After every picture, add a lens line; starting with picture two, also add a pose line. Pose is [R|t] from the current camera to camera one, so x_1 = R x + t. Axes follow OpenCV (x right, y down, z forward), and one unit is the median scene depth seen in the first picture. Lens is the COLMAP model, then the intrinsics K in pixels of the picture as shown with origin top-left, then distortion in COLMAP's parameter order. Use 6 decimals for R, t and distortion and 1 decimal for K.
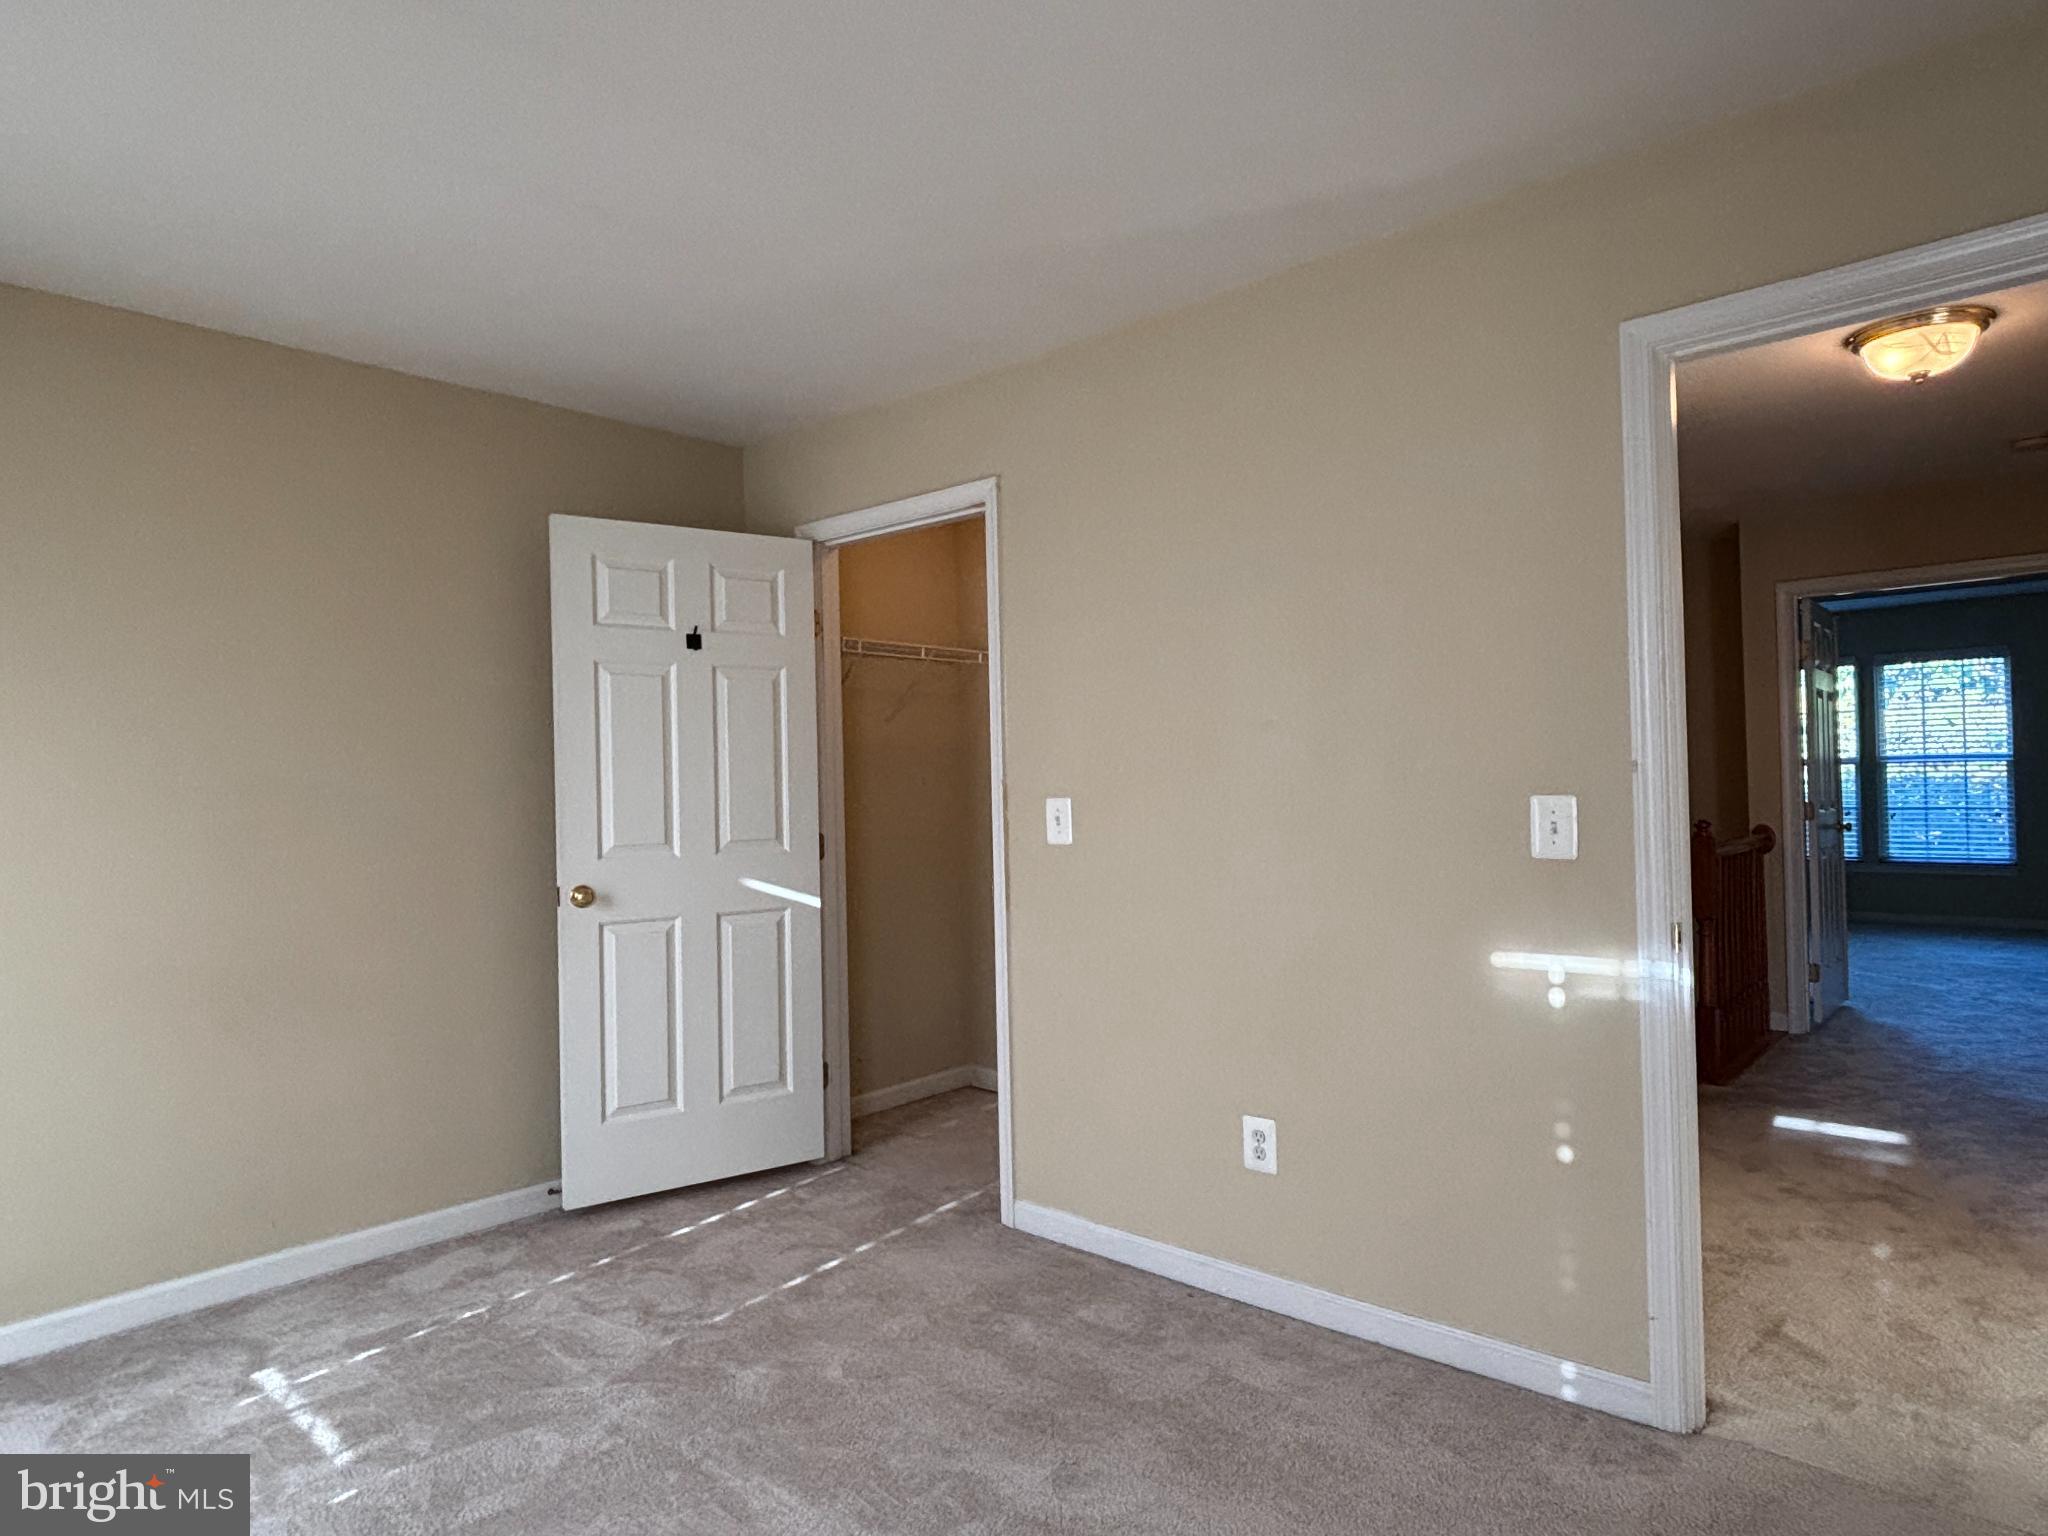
lens RADIAL K [[1200.0, 0, 1024.7], [0, 1200.0, 774.4], [0, 0, 1]] dist [-0.011249, 0.001429]
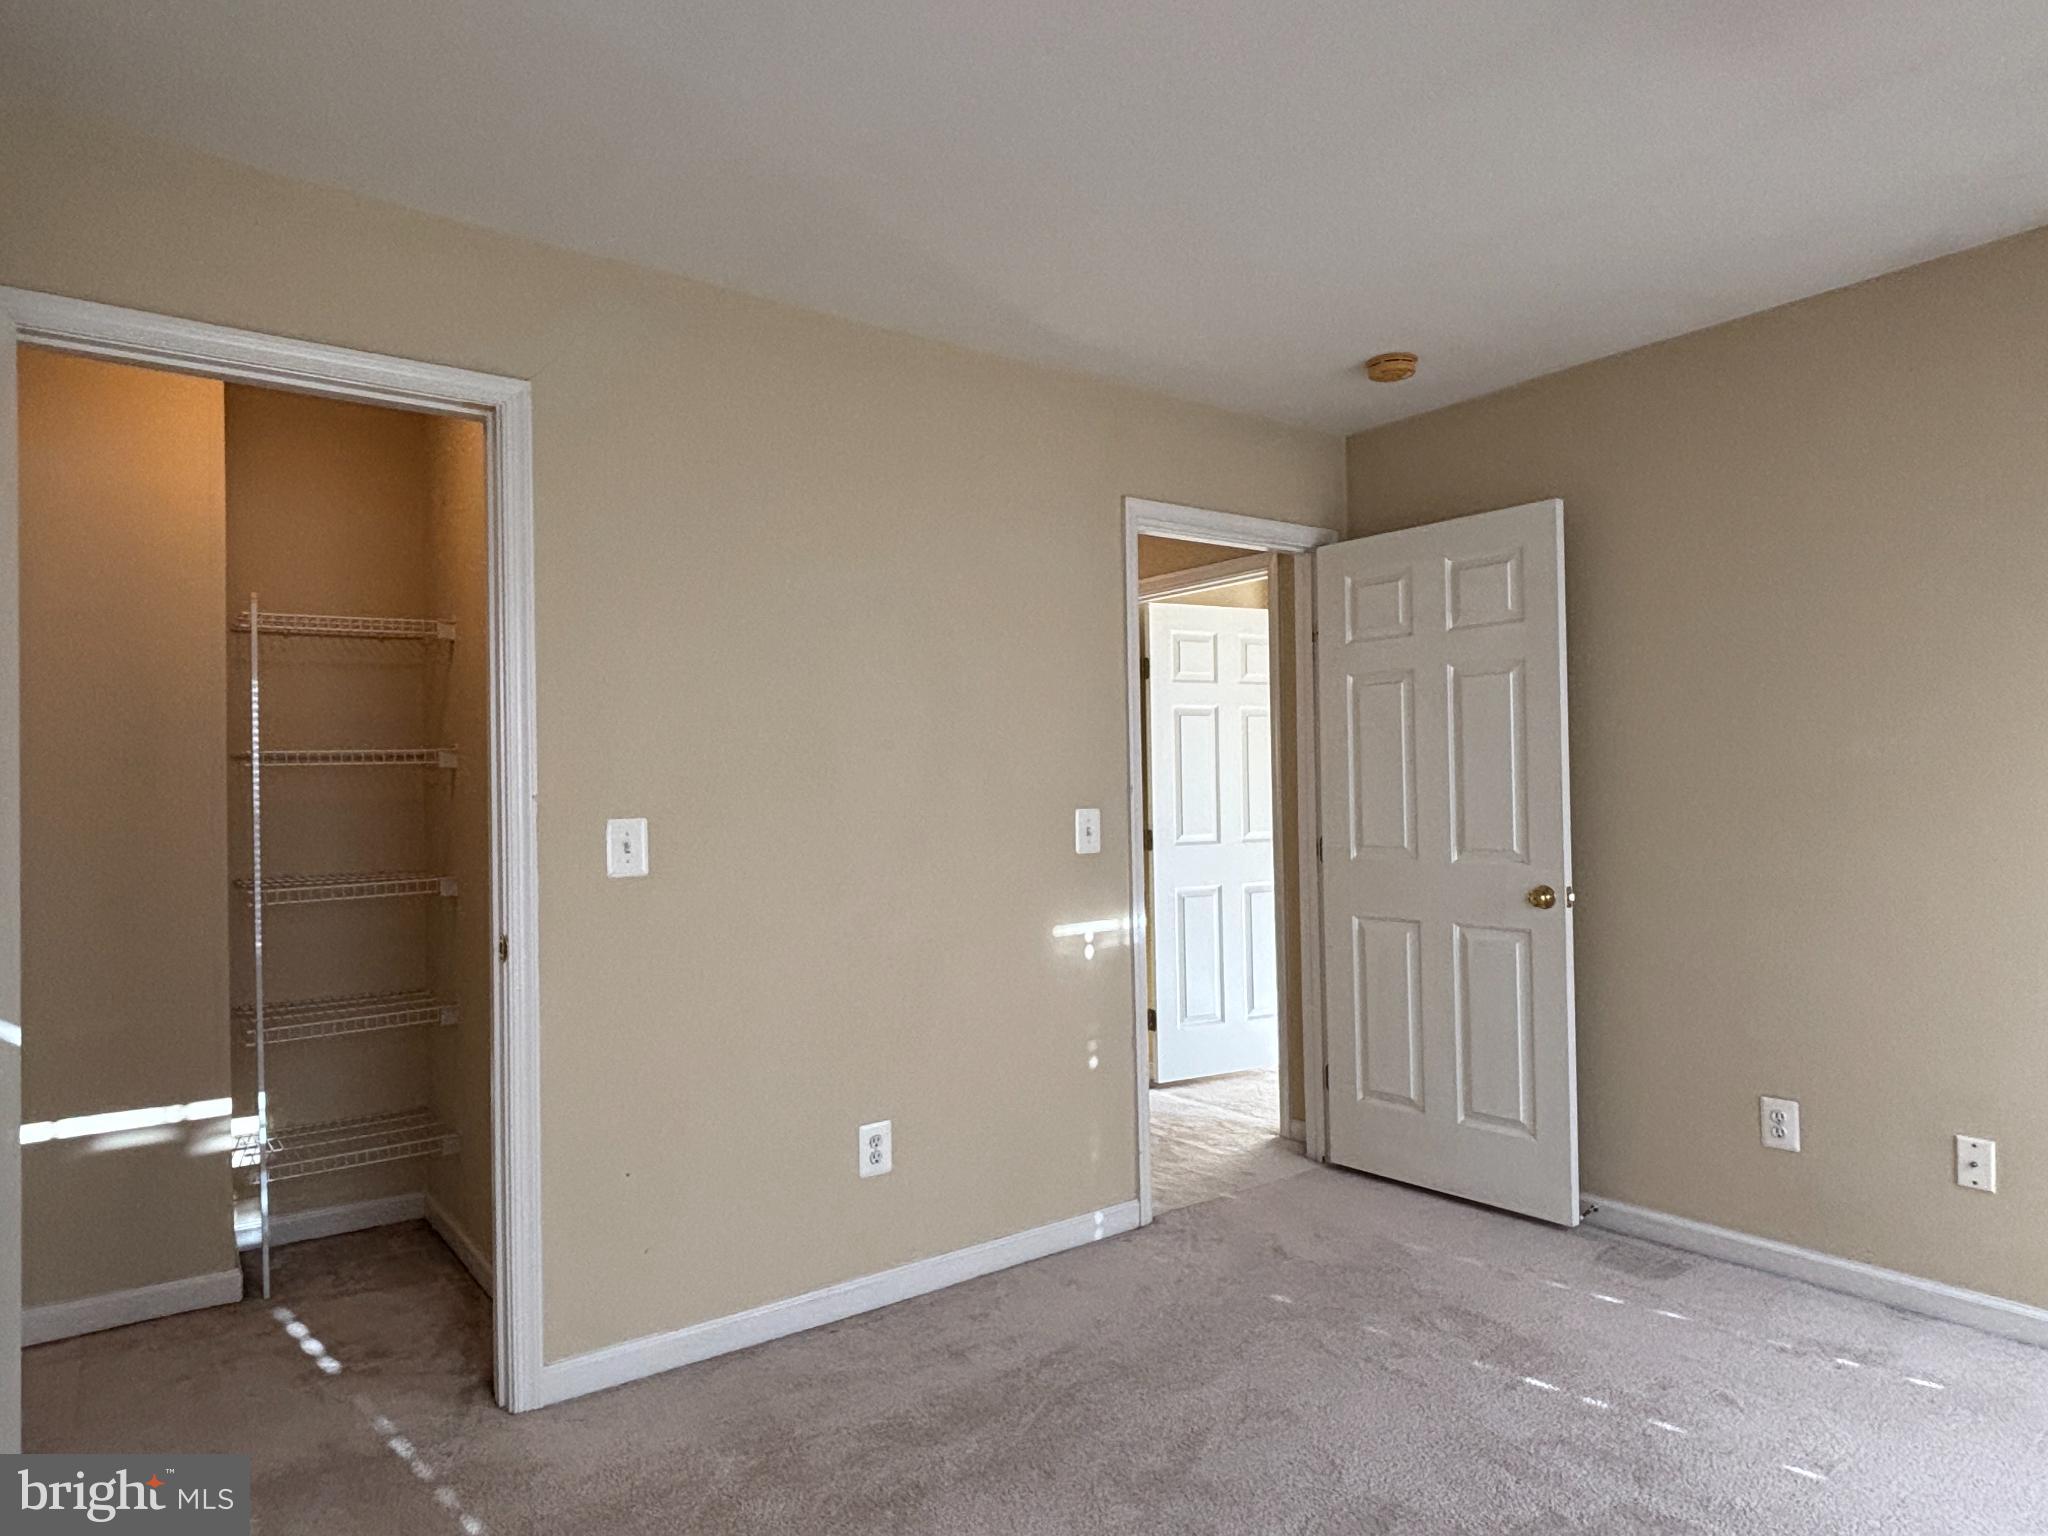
lens RADIAL K [[1224.1, 0, 1024.0], [0, 1224.1, 768.0], [0, 0, 1]] dist [0.004947, -0.002153]
pose [[0.201665, 0.032150, 0.978927, -0.883146], [0.001762, 0.999448, -0.033186, 0.016581], [-0.979453, 0.008418, 0.201497, 0.705835]]
